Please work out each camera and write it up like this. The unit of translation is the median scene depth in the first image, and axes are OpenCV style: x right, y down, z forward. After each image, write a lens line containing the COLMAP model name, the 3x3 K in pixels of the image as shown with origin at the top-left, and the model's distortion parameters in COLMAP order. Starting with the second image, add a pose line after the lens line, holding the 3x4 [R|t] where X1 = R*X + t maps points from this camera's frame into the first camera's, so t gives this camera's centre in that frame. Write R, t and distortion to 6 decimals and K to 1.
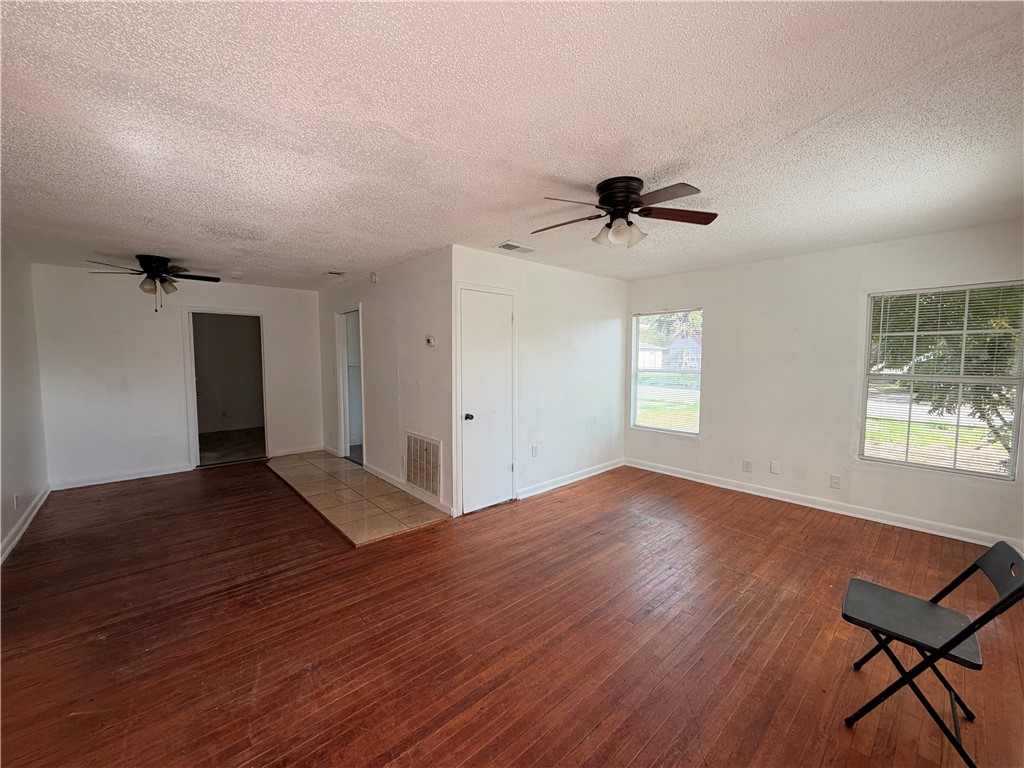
lens RADIAL K [[409.4, 0, 510.7], [0, 409.4, 383.6], [0, 0, 1]] dist [-0.003611, 0.000398]
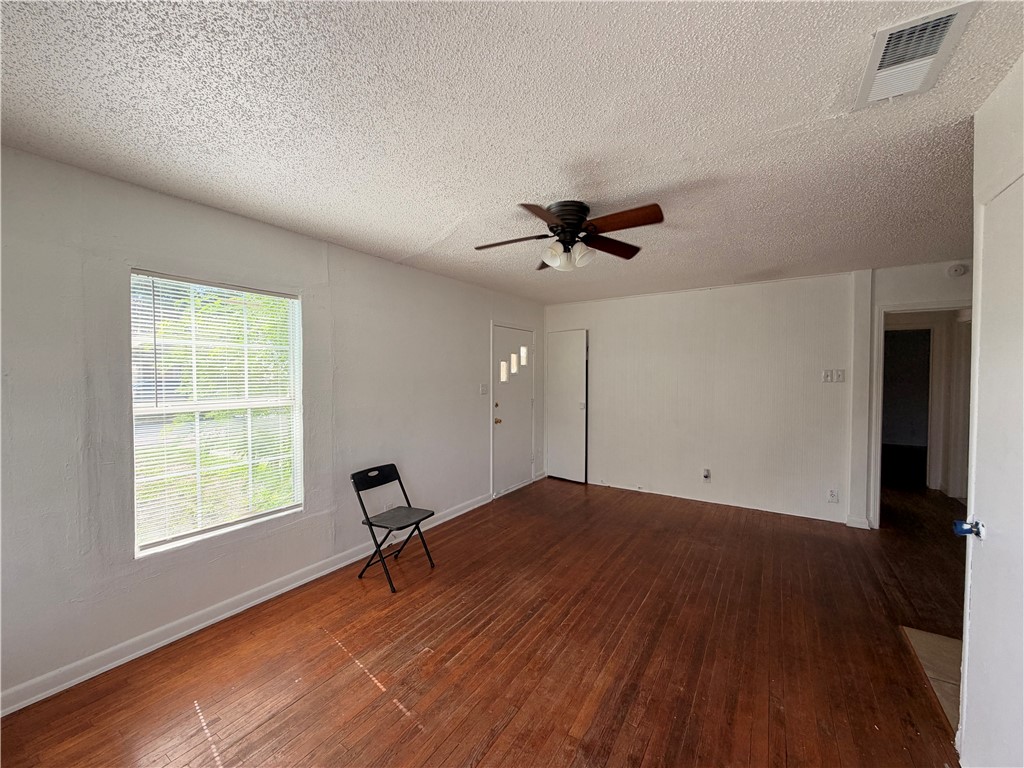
lens RADIAL K [[409.4, 0, 513.7], [0, 409.4, 381.1], [0, 0, 1]] dist [-0.003611, 0.000398]
pose [[-0.963653, 0.005745, -0.267095, 0.386140], [-0.016439, 0.996599, 0.080747, -0.076758], [0.266650, 0.082203, -0.960281, 1.142924]]
